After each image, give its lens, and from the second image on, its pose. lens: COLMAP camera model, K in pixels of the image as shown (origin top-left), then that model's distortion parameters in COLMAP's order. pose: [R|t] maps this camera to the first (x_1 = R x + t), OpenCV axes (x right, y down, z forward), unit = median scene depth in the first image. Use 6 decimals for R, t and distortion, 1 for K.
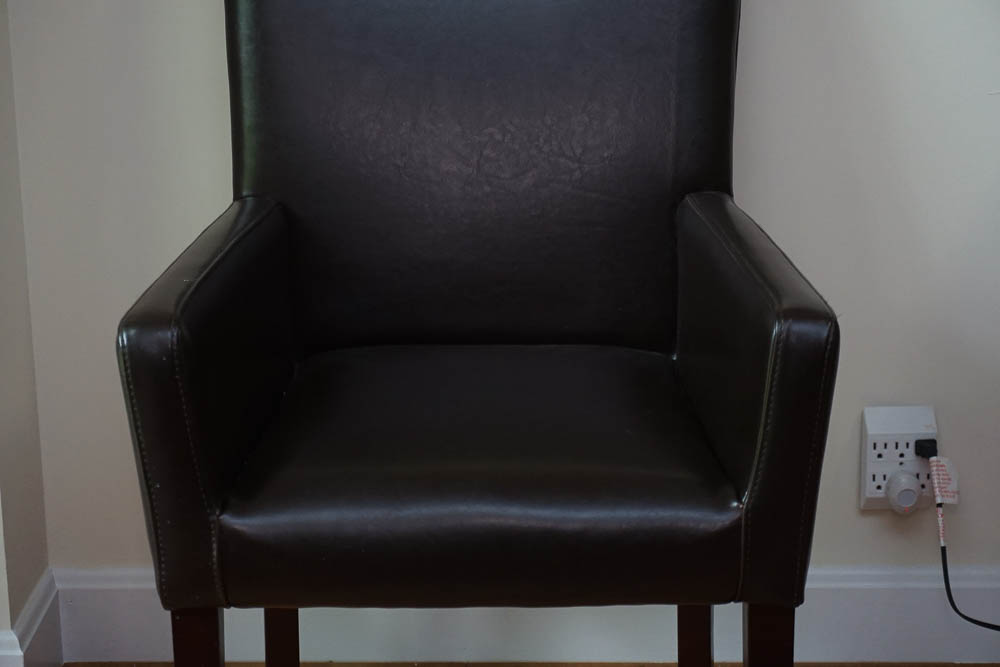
lens RADIAL K [[2046.8, 0, 473.7], [0, 2046.8, 330.6], [0, 0, 1]] dist [0.028223, 0.000000]
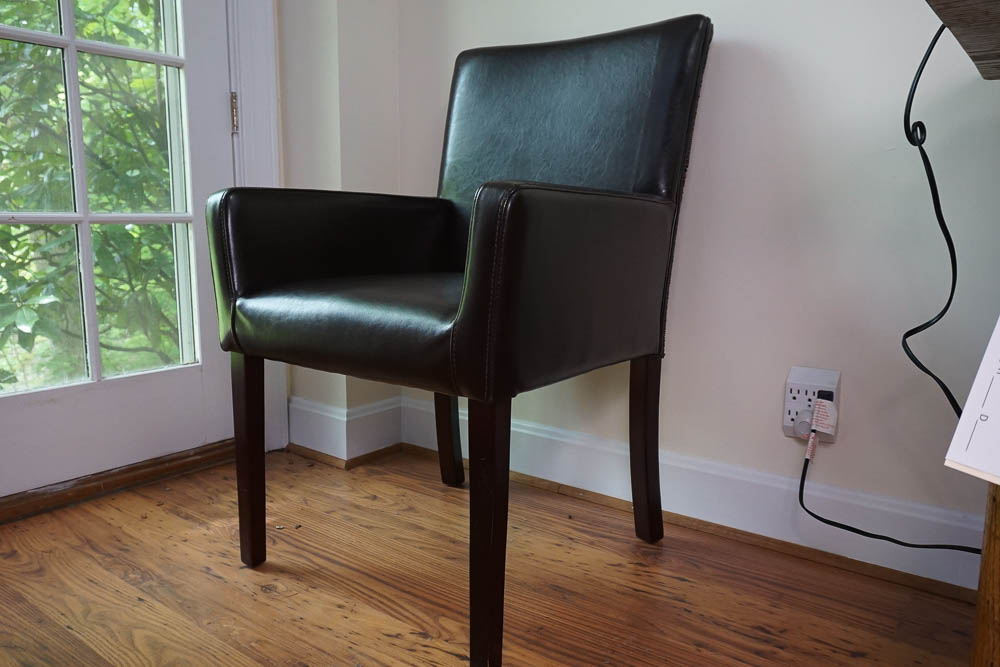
lens RADIAL K [[750.9, 0, 498.8], [0, 750.9, 334.5], [0, 0, 1]] dist [-0.035359, -0.001840]
pose [[0.811029, 0.110301, -0.574514, 0.441915], [-0.179715, 0.981552, -0.065253, 0.119971], [0.556718, 0.156171, 0.815890, 0.573018]]
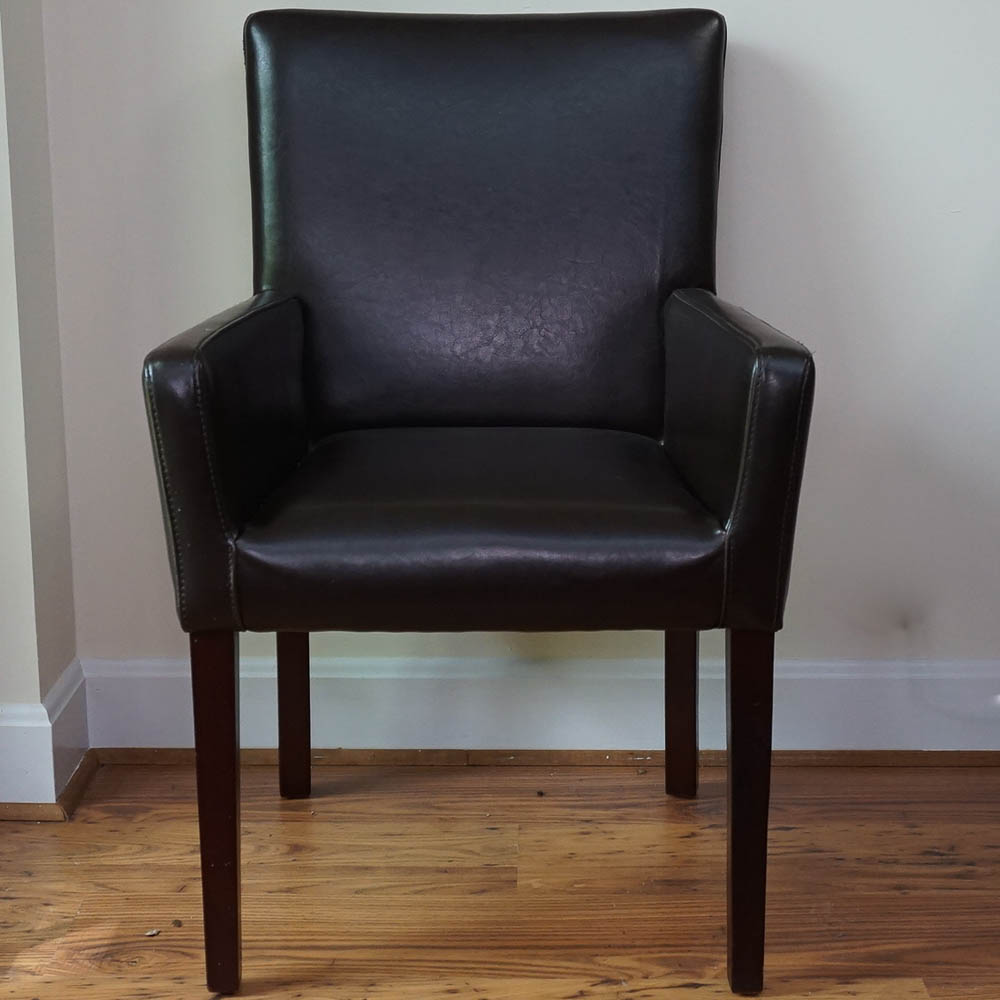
lens RADIAL K [[1902.2, 0, 501.5], [0, 1902.2, 499.0], [0, 0, 1]] dist [-0.046717, 0.000000]
pose [[0.999898, 0.005871, 0.013001, 0.001014], [-0.005154, 0.998500, -0.054510, 0.119446], [-0.013302, 0.054437, 0.998429, 0.007381]]
